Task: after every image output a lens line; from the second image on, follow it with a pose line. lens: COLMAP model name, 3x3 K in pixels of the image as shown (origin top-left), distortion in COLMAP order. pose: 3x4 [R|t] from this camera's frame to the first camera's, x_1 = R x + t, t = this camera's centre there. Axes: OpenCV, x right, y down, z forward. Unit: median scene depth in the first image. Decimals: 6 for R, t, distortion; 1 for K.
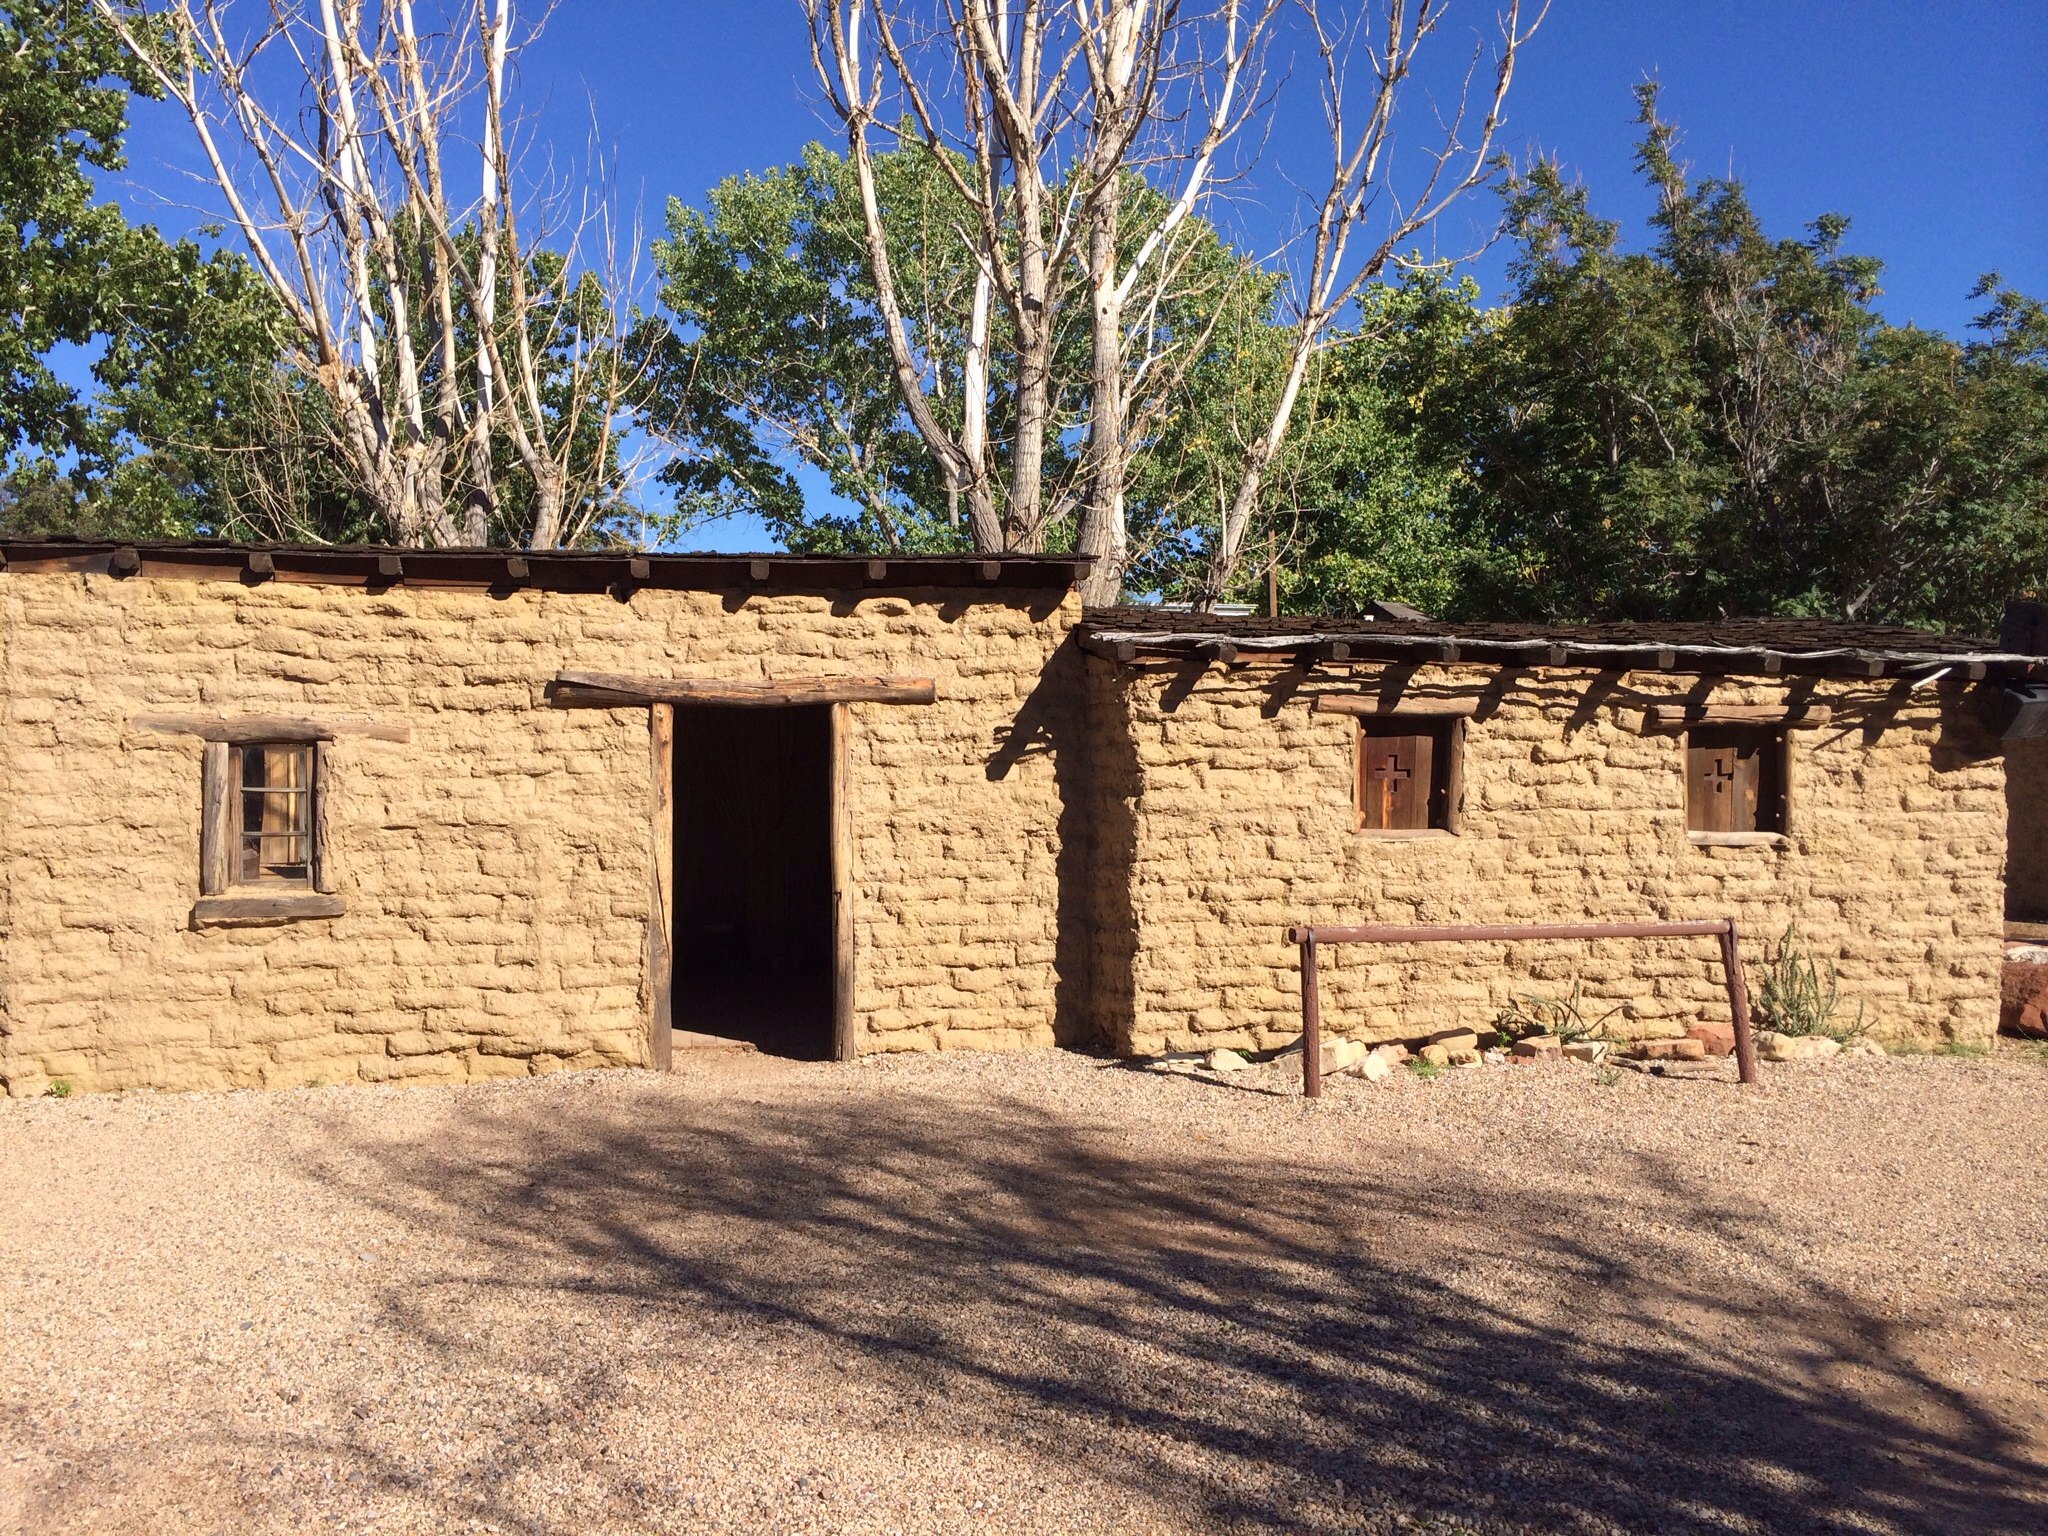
lens RADIAL K [[1745.7, 0, 1031.9], [0, 1745.7, 775.2], [0, 0, 1]] dist [0.030730, -0.045996]
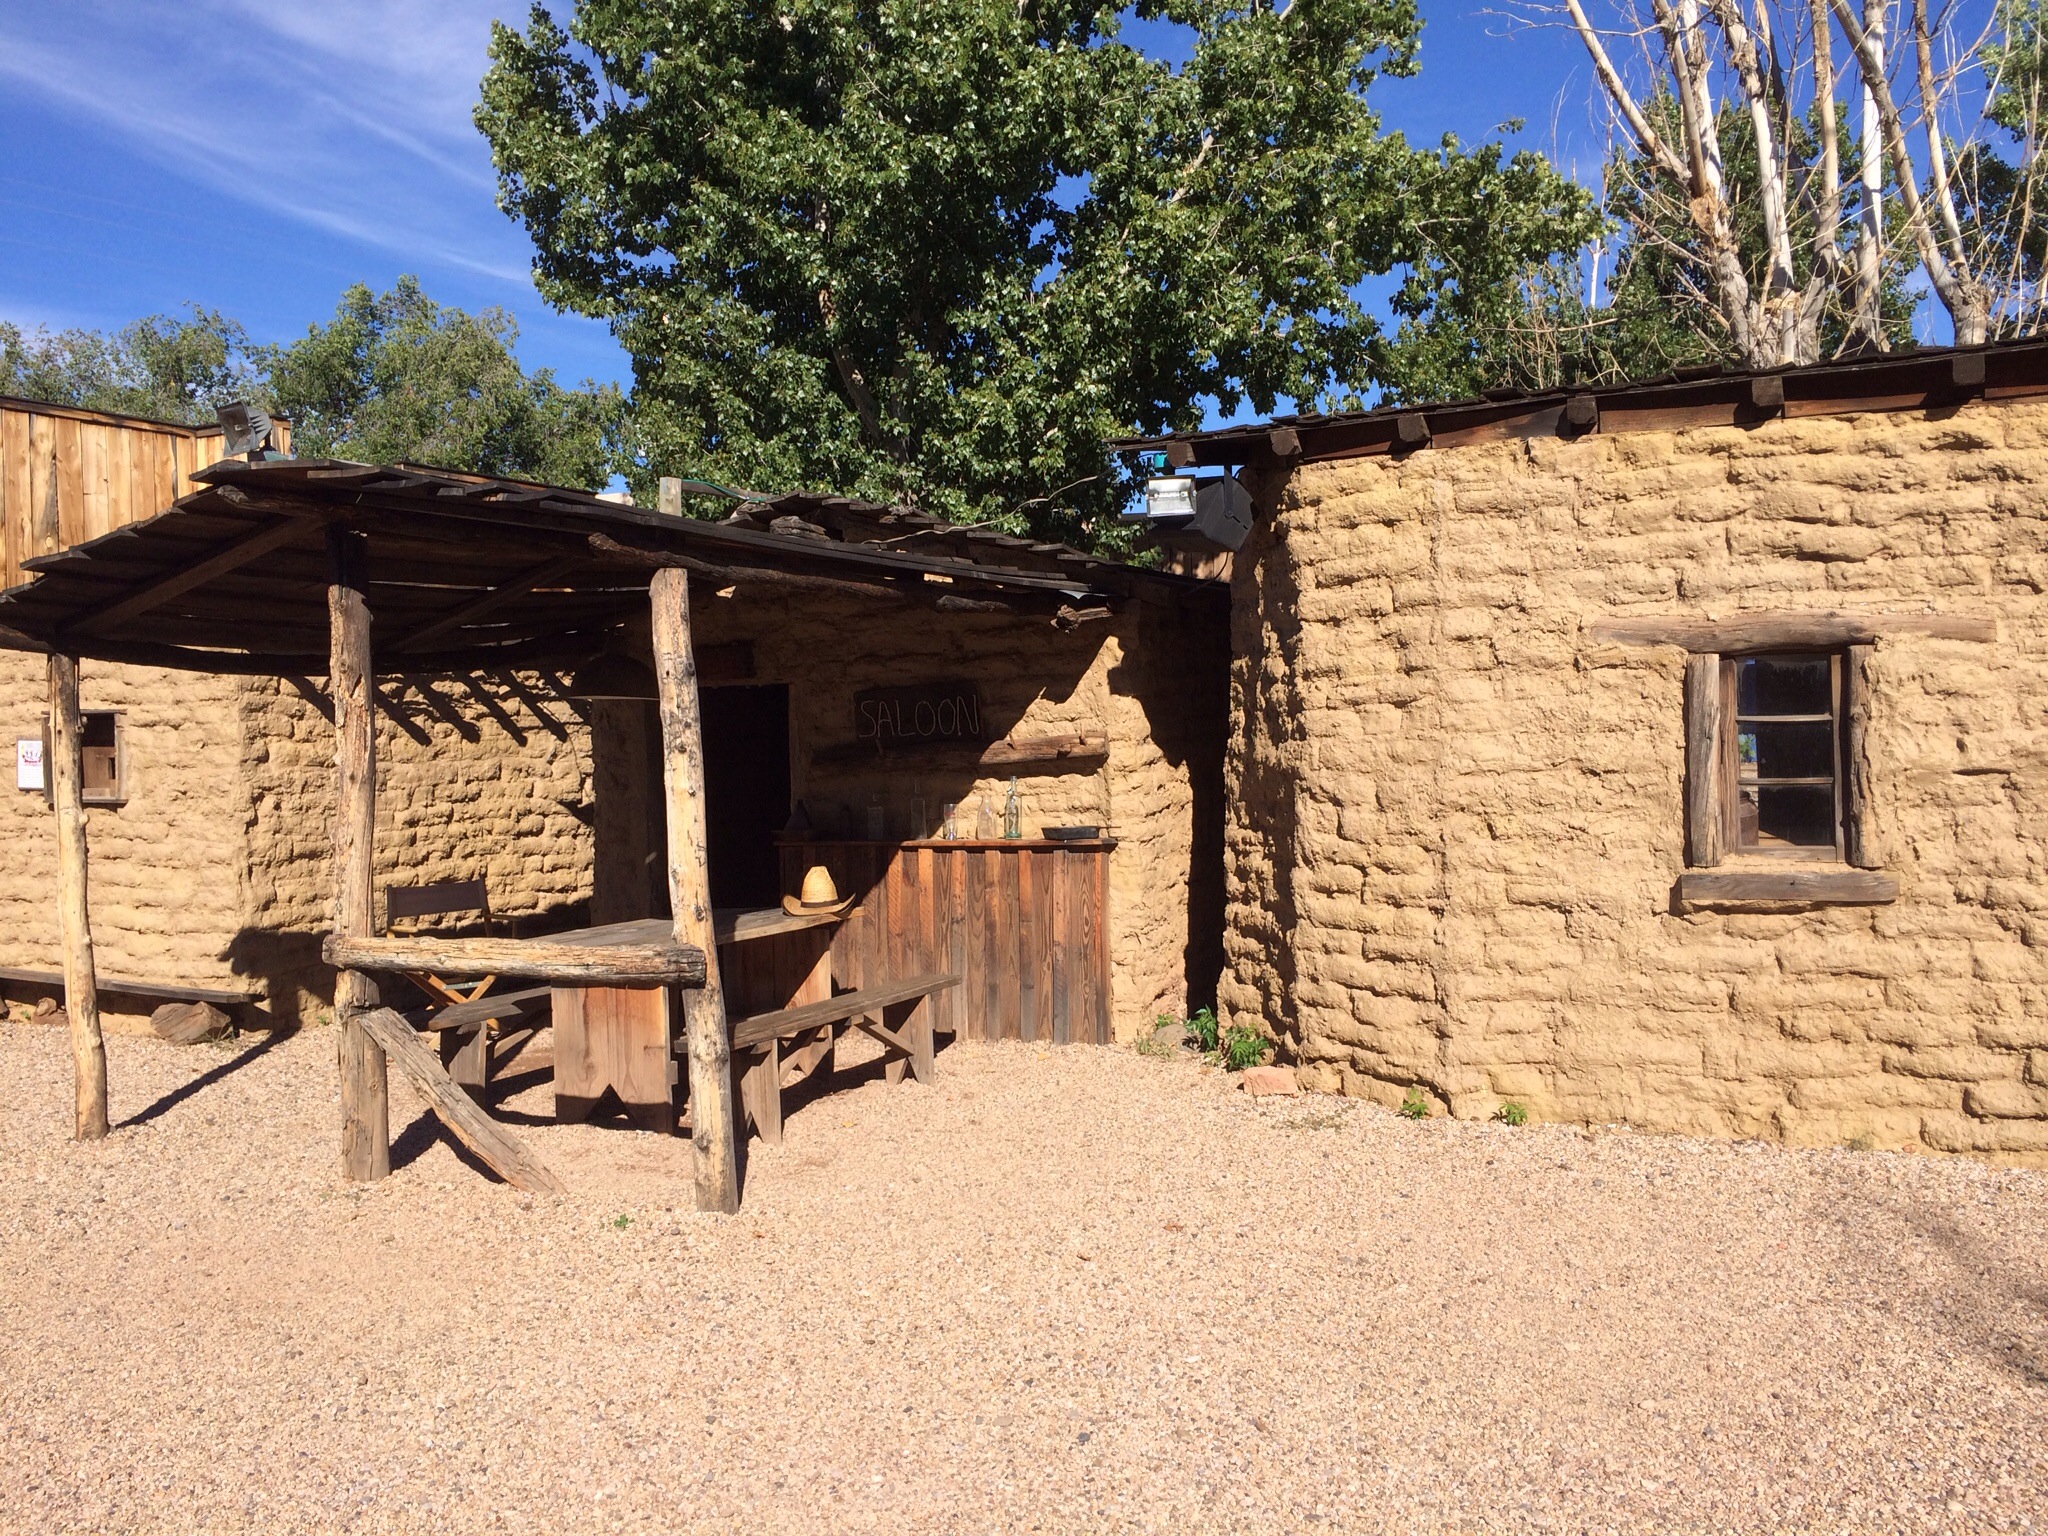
lens RADIAL K [[1745.7, 0, 1023.0], [0, 1745.7, 767.9], [0, 0, 1]] dist [0.030730, -0.045996]
pose [[0.777832, -0.005529, -0.628448, -0.230716], [0.029151, 0.999202, 0.027289, 0.000060], [0.627796, -0.039546, 0.777373, 0.266541]]
